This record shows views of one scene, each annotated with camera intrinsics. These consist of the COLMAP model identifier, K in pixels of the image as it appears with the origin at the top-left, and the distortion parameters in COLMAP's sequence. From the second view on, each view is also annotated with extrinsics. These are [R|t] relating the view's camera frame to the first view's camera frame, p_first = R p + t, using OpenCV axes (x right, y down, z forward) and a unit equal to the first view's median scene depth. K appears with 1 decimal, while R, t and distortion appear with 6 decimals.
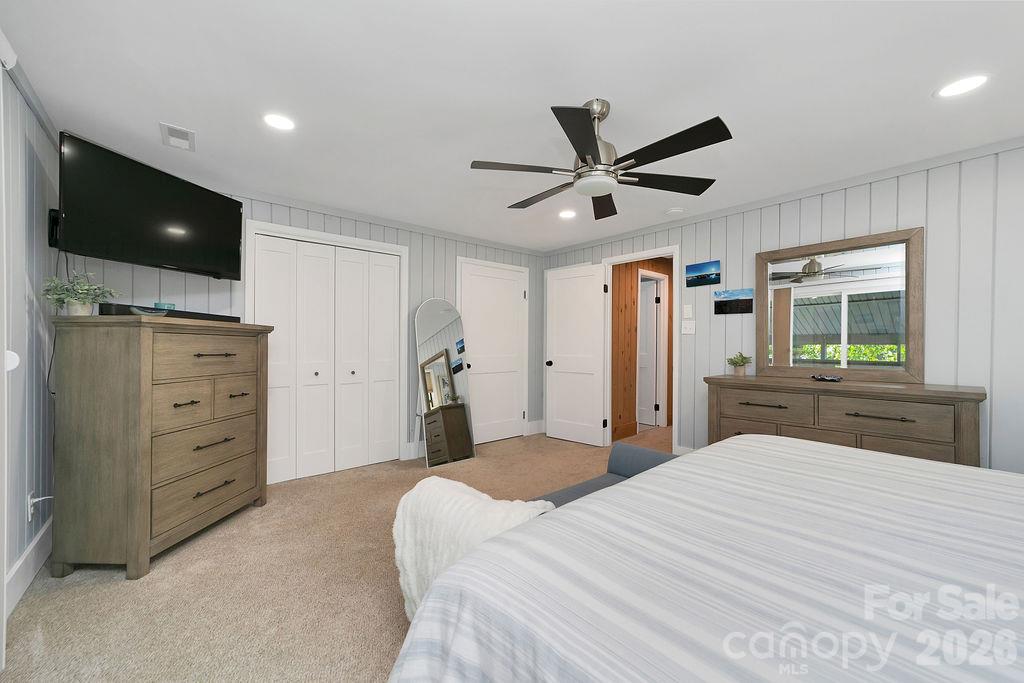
lens RADIAL K [[396.8, 0, 521.9], [0, 396.8, 344.0], [0, 0, 1]] dist [-0.007545, 0.002223]
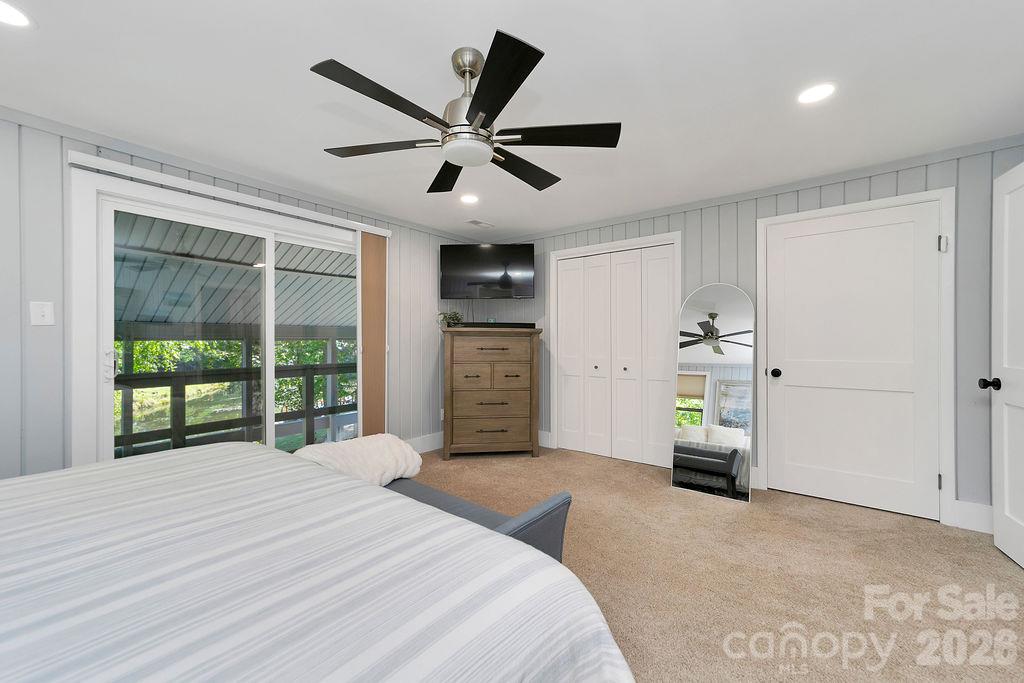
lens RADIAL K [[396.8, 0, 505.2], [0, 396.8, 341.5], [0, 0, 1]] dist [-0.007545, 0.002223]
pose [[0.184490, -0.003288, -0.982829, 0.695014], [0.001783, 0.999994, -0.003011, 0.002384], [0.982833, -0.001197, 0.184495, 0.629245]]
